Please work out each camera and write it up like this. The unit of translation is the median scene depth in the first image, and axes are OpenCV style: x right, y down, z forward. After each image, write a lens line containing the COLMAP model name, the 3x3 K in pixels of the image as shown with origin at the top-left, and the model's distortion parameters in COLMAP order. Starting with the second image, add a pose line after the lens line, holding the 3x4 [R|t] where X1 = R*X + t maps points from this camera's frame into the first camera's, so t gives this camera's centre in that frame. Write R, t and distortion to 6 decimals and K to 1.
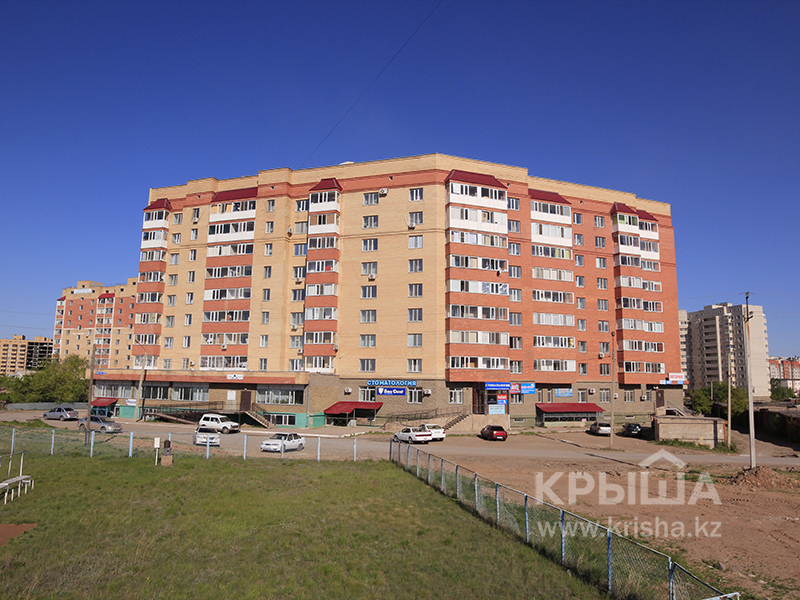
lens RADIAL K [[594.0, 0, 400.0], [0, 594.0, 300.0], [0, 0, 1]] dist [-0.104772, 0.005866]
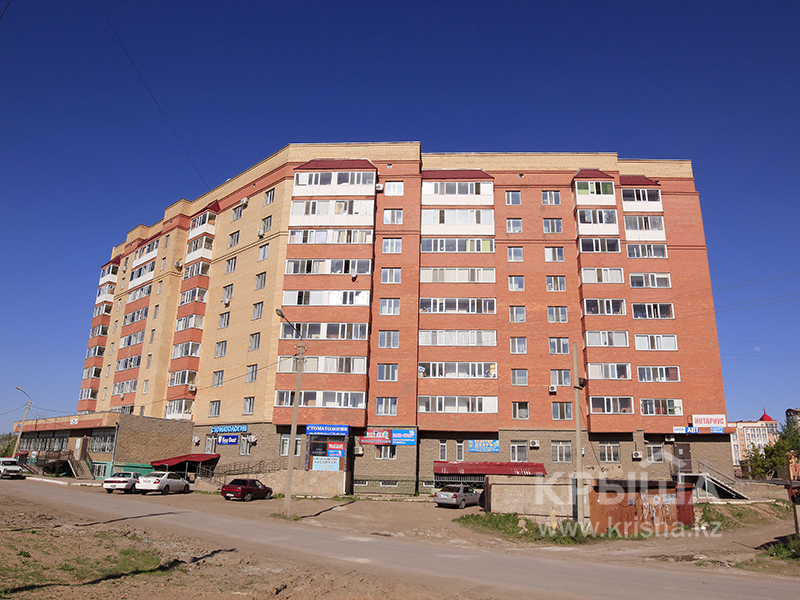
lens RADIAL K [[594.0, 0, 400.0], [0, 594.0, 300.0], [0, 0, 1]] dist [-0.104772, 0.005866]
pose [[0.913402, -0.107276, -0.392668, 0.469246], [0.047332, 0.986095, -0.159299, 0.095522], [0.404297, 0.126918, 0.905779, 0.331800]]
